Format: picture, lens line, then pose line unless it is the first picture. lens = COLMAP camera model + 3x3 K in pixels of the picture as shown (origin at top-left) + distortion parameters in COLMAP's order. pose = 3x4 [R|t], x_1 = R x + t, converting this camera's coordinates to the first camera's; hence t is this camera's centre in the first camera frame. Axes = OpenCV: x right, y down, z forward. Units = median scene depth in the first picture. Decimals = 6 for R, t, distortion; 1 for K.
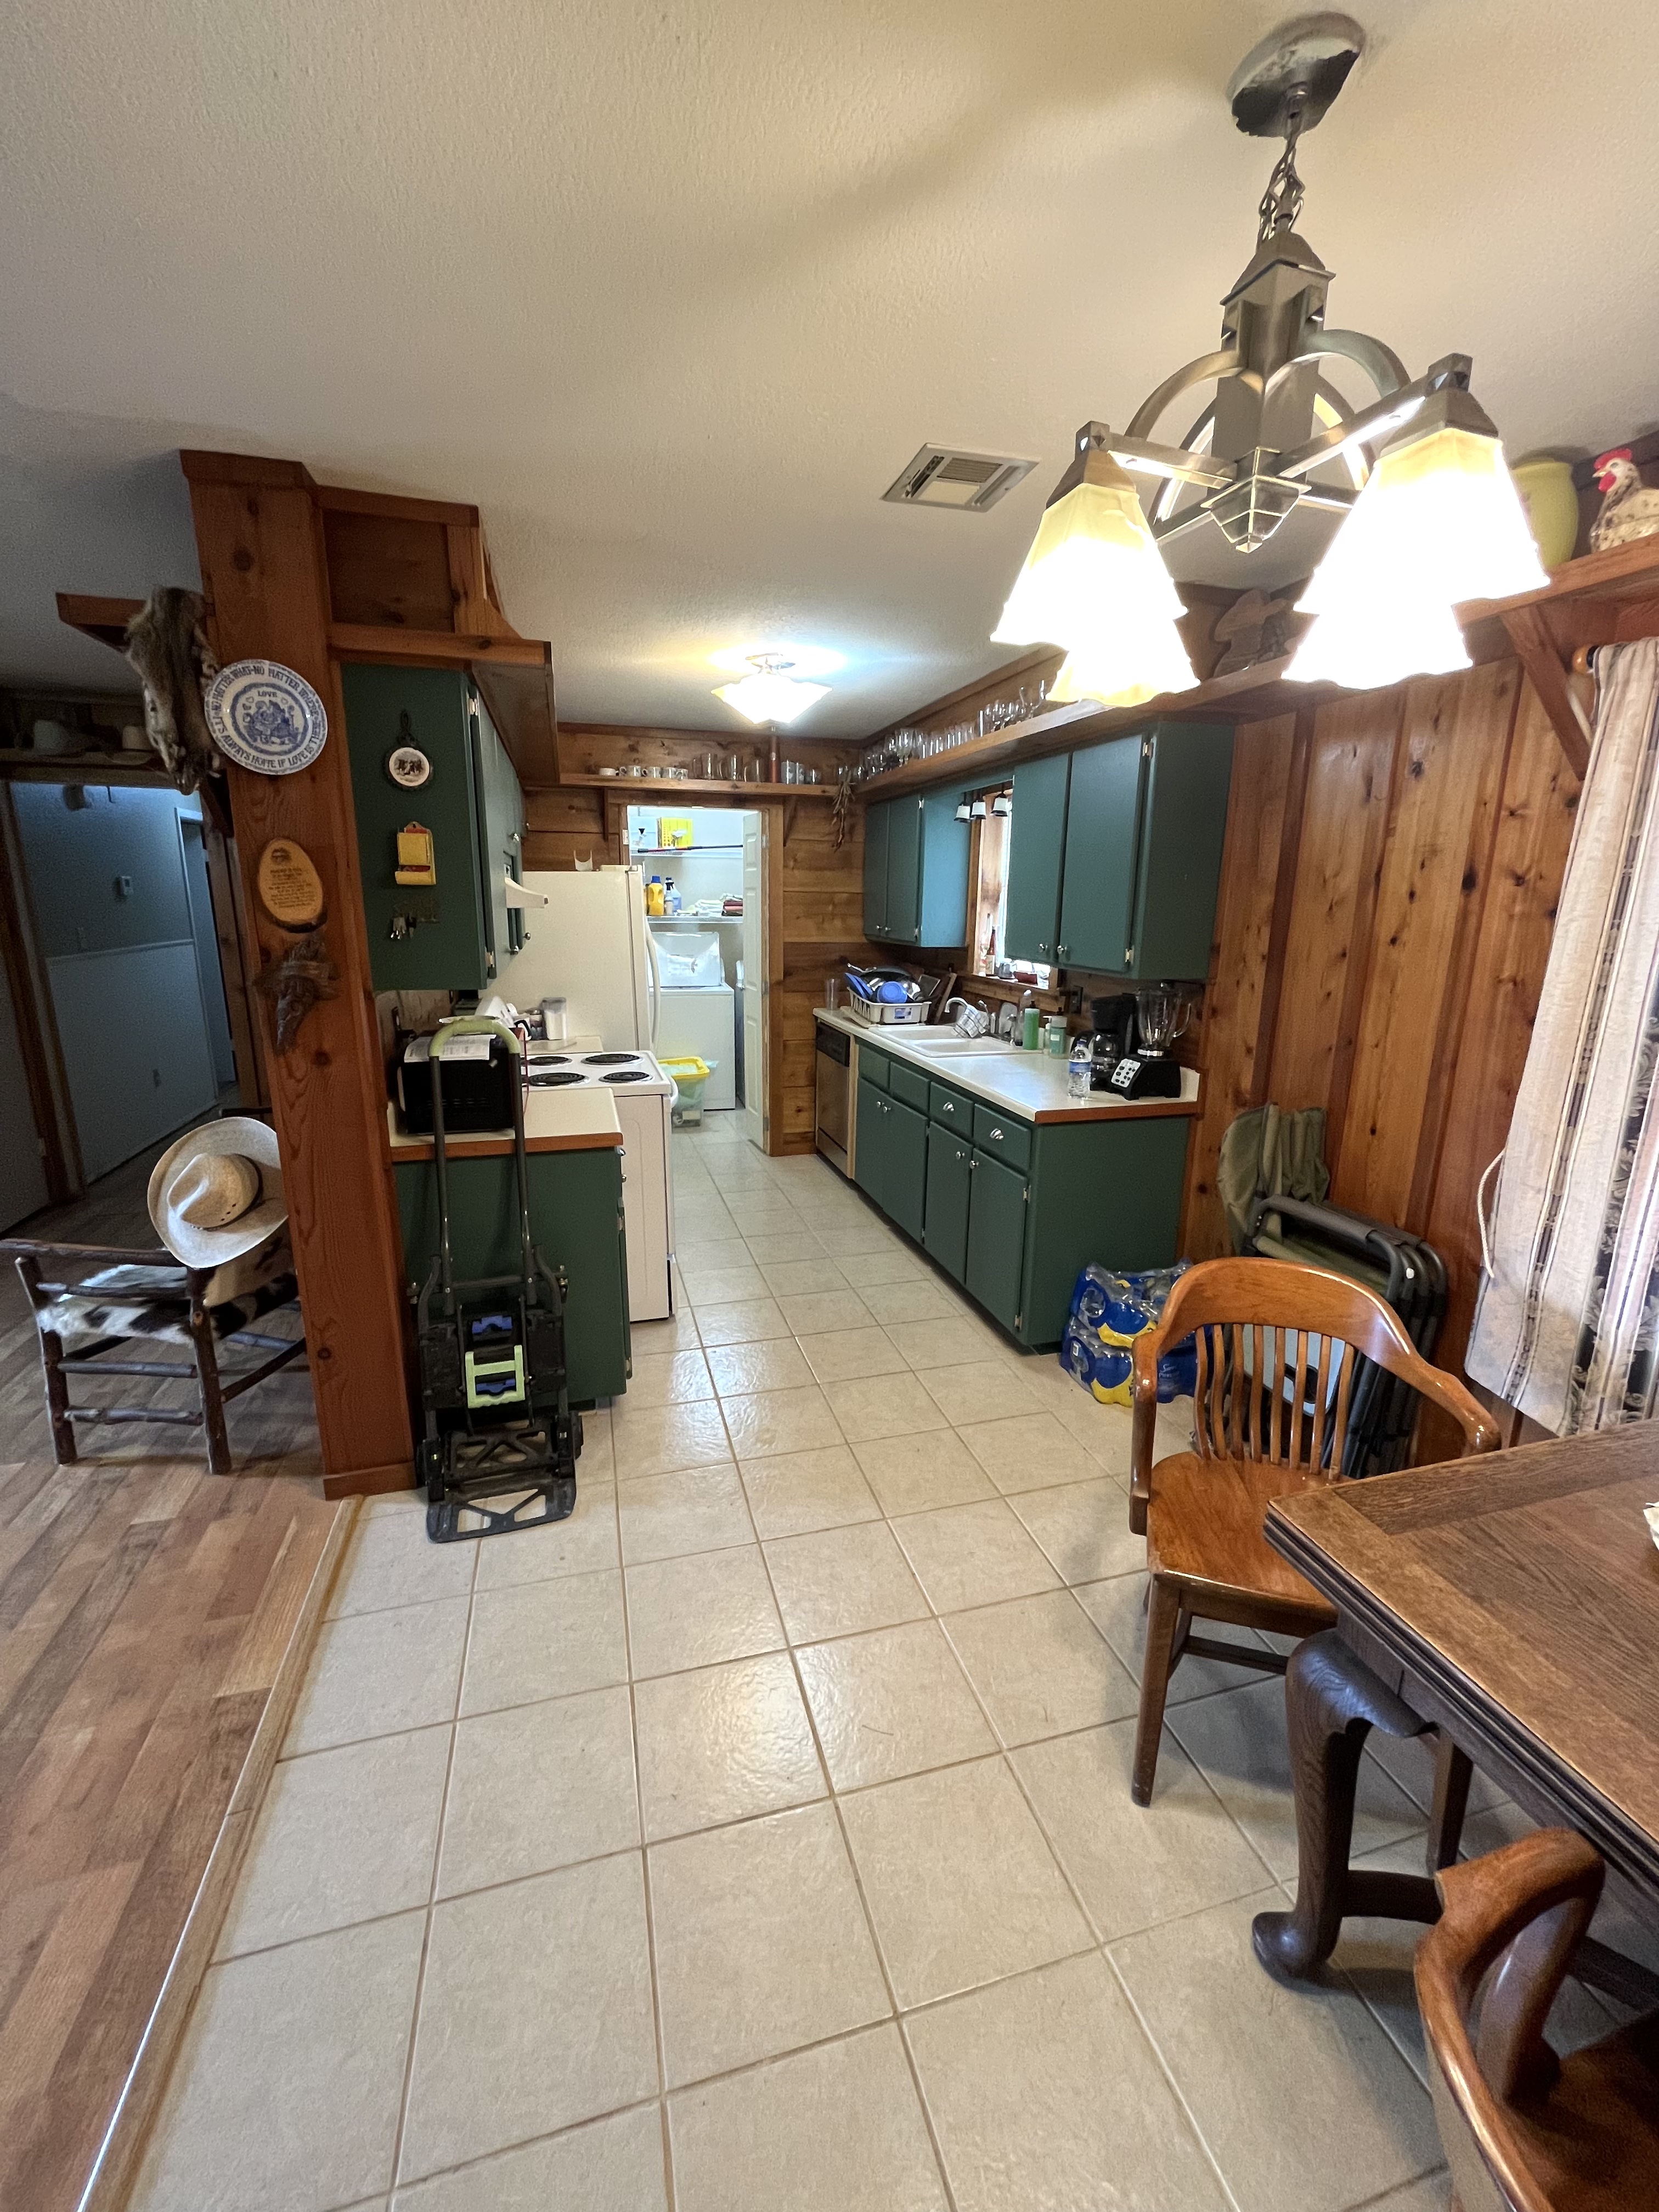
lens RADIAL K [[891.2, 0, 833.6], [0, 891.2, 1100.8], [0, 0, 1]] dist [-0.002997, 0.000606]
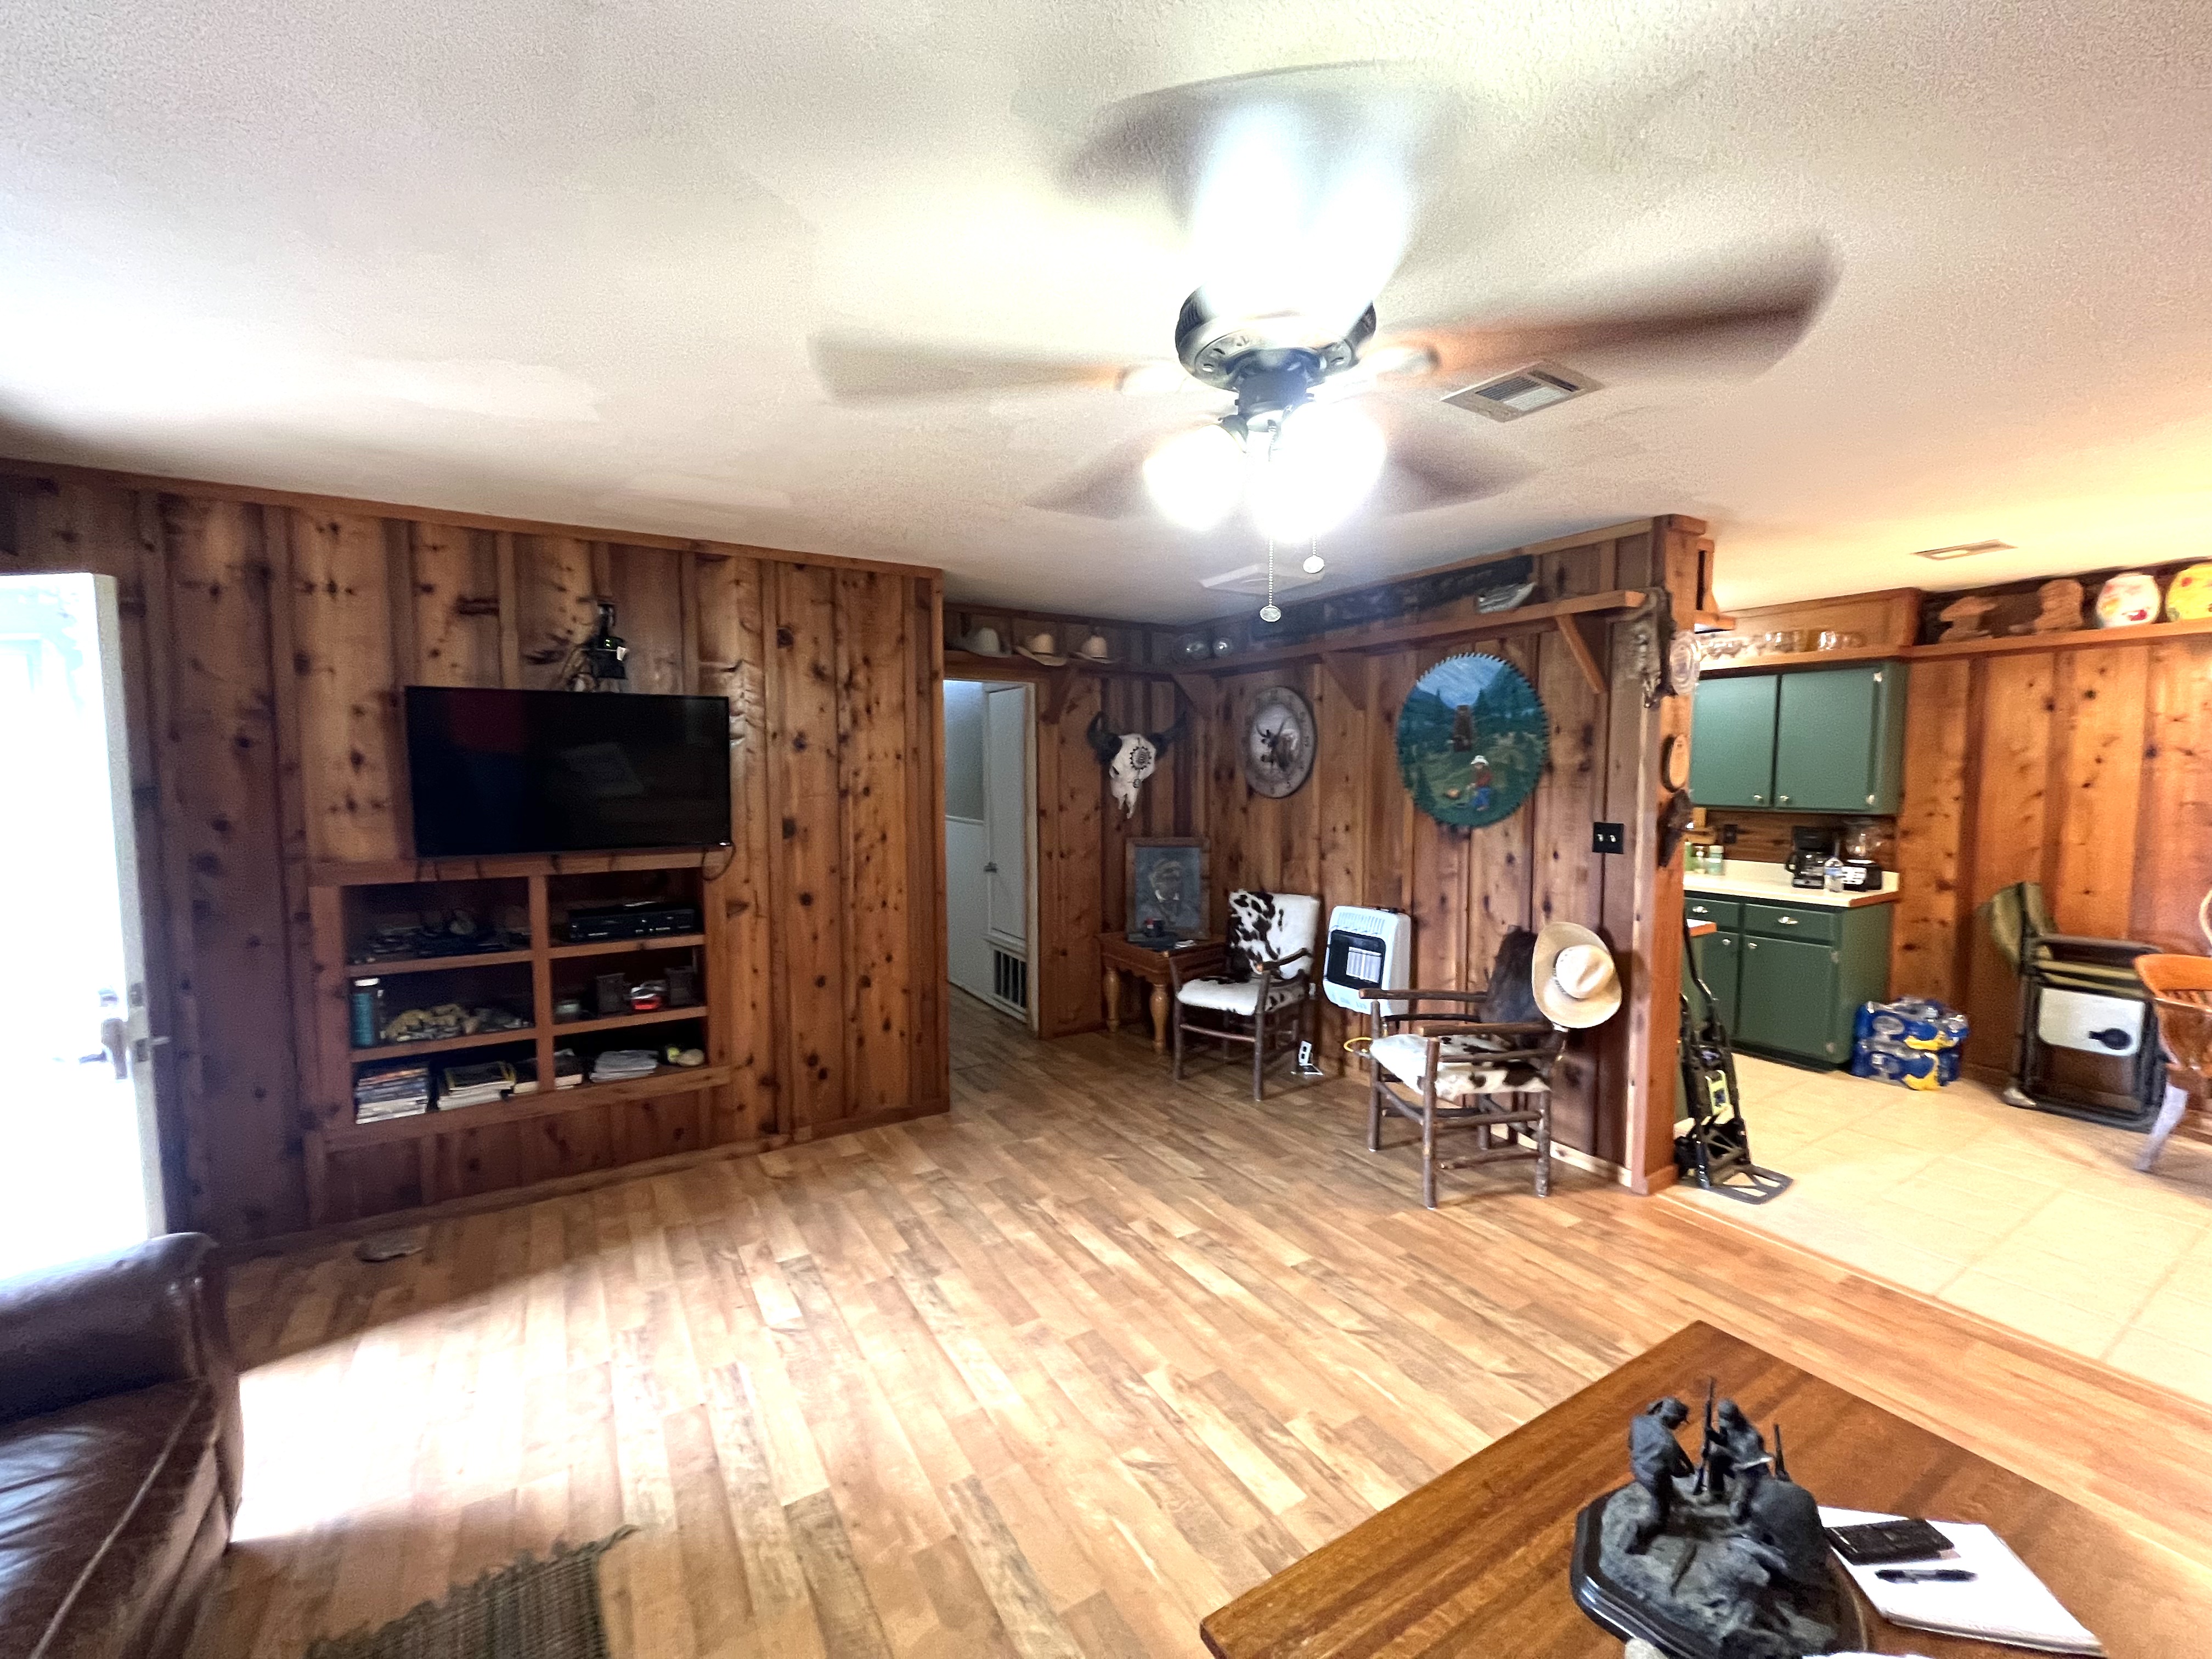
lens RADIAL K [[891.2, 0, 1105.5], [0, 891.2, 828.0], [0, 0, 1]] dist [-0.002997, 0.000606]
pose [[0.963802, -0.031449, 0.264756, -1.685128], [0.072679, 0.986402, -0.147405, 0.026047], [-0.256520, 0.161312, 0.952983, -0.189795]]
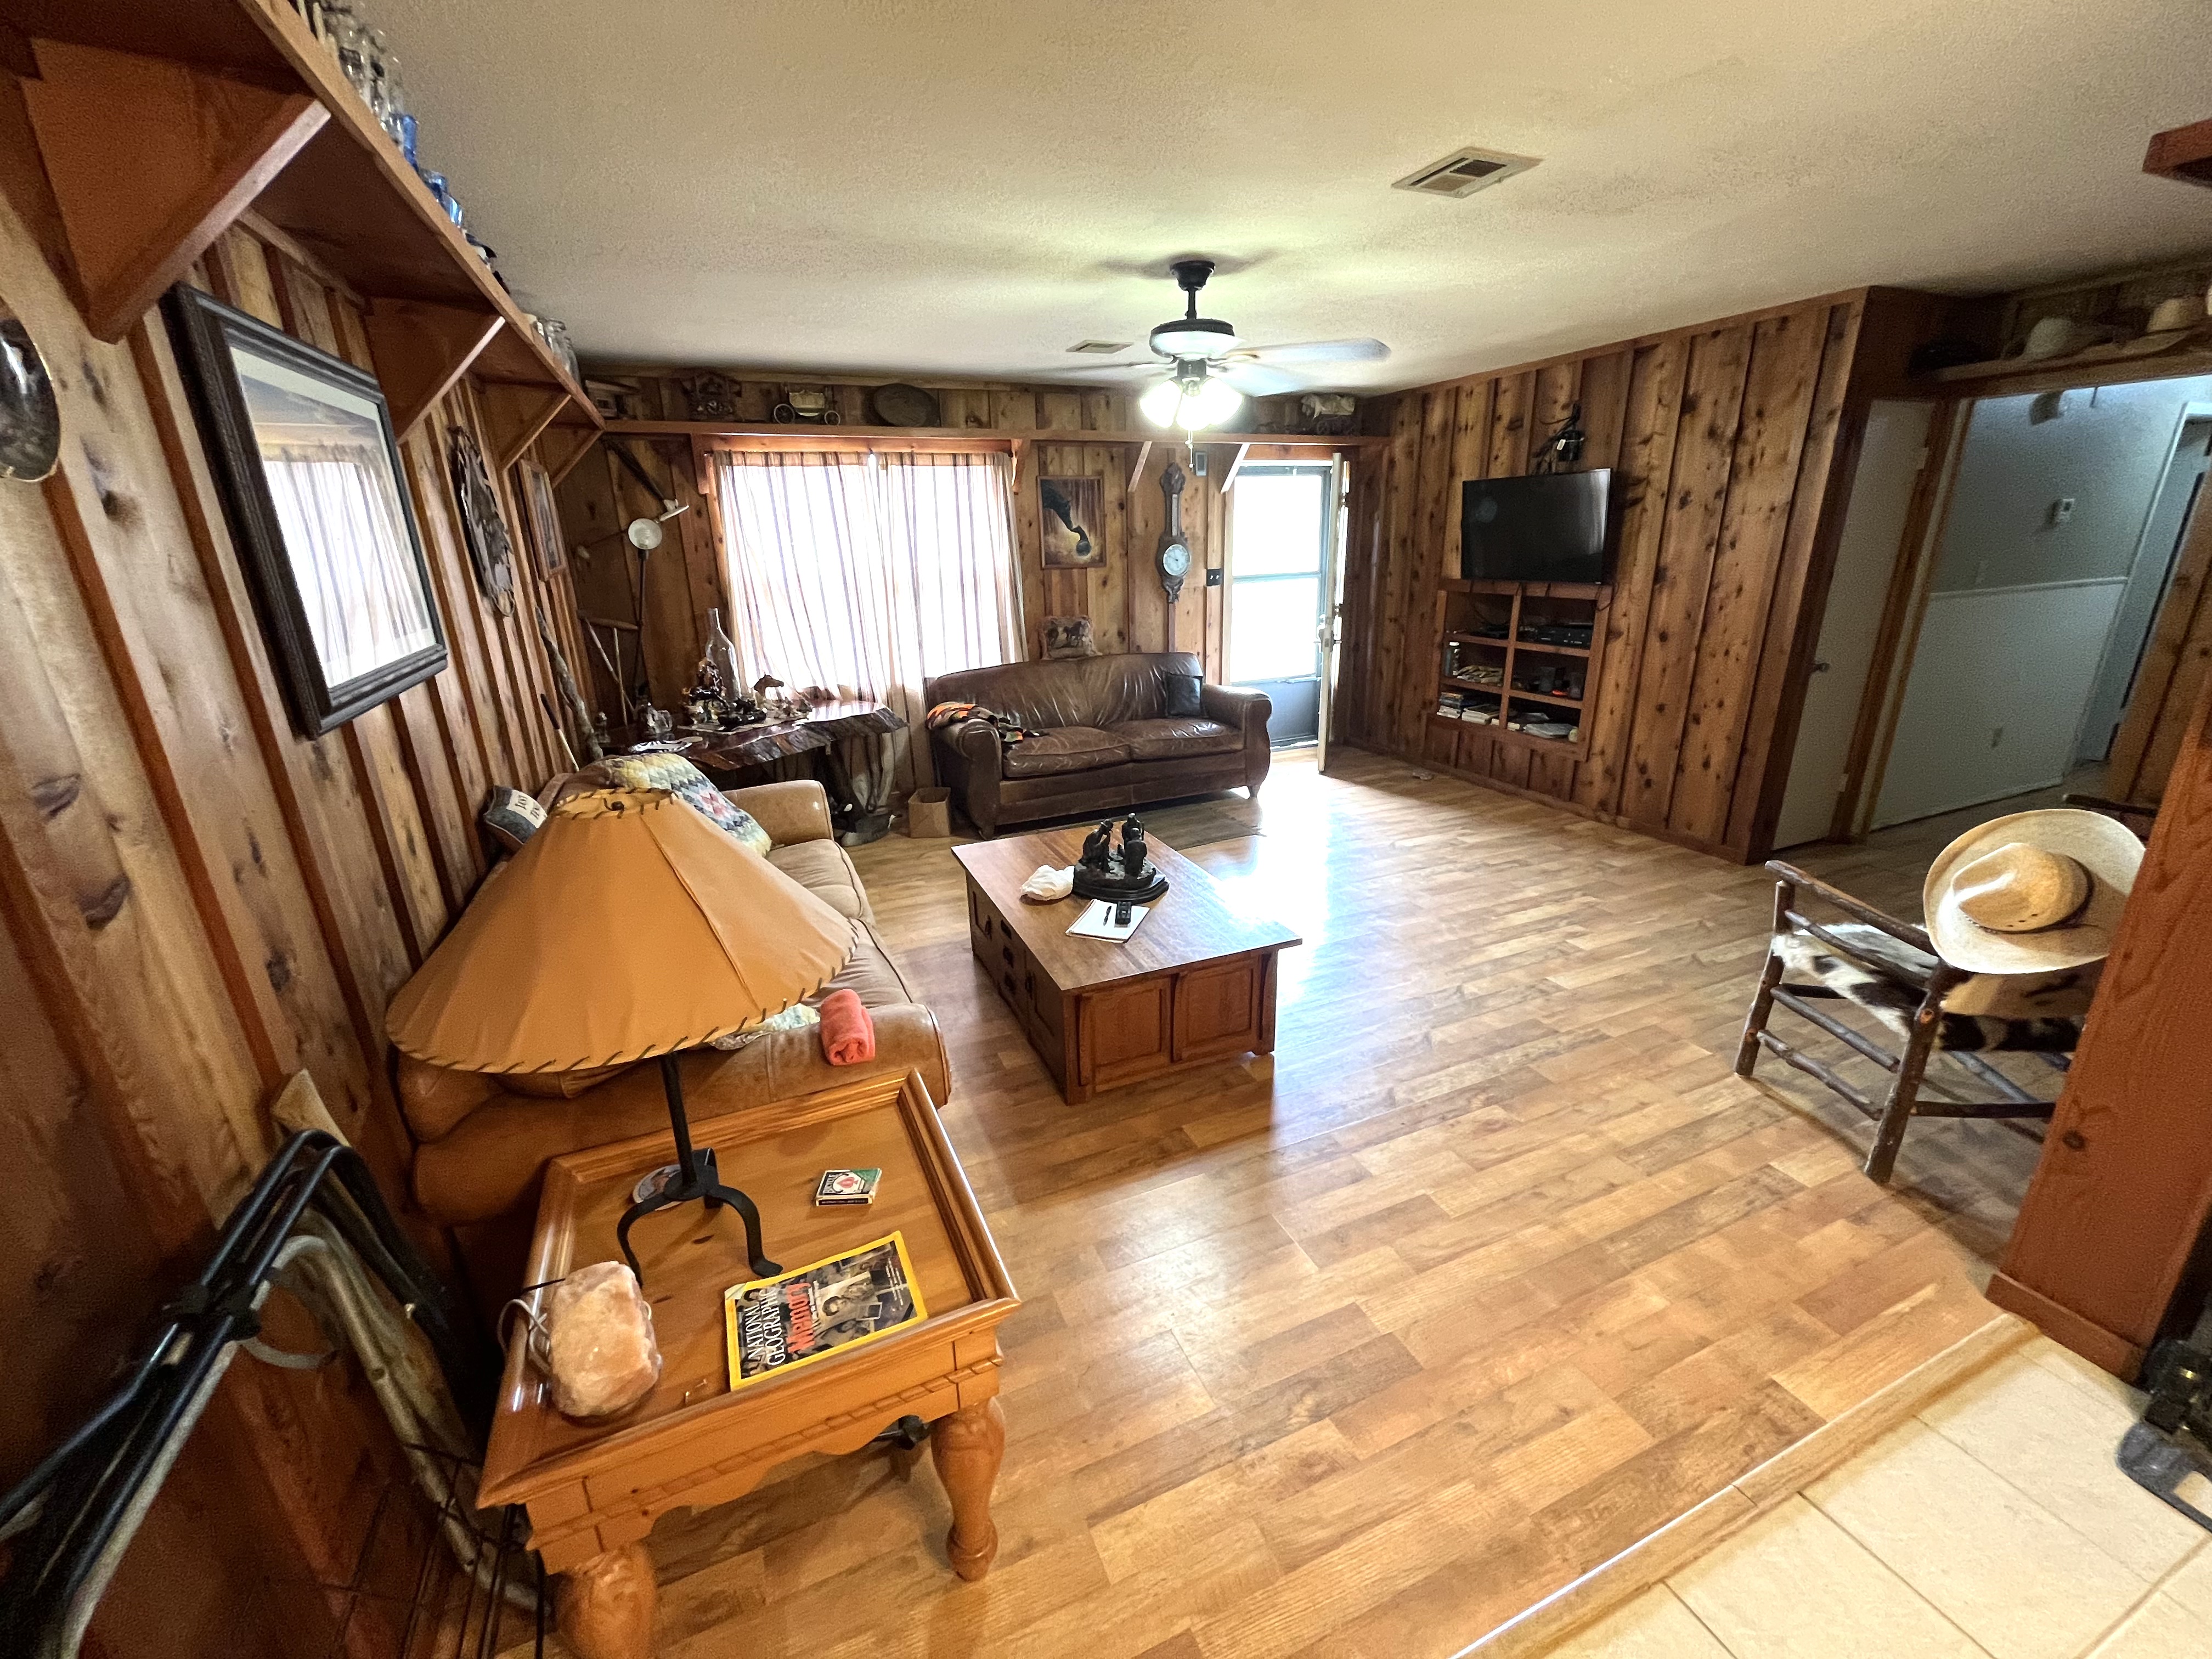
lens RADIAL K [[891.2, 0, 1091.5], [0, 891.2, 826.0], [0, 0, 1]] dist [-0.002997, 0.000606]
pose [[0.114517, 0.292865, -0.949271, -0.027501], [-0.196963, 0.943281, 0.267256, -0.005544], [0.973700, 0.156366, 0.165706, 0.018989]]
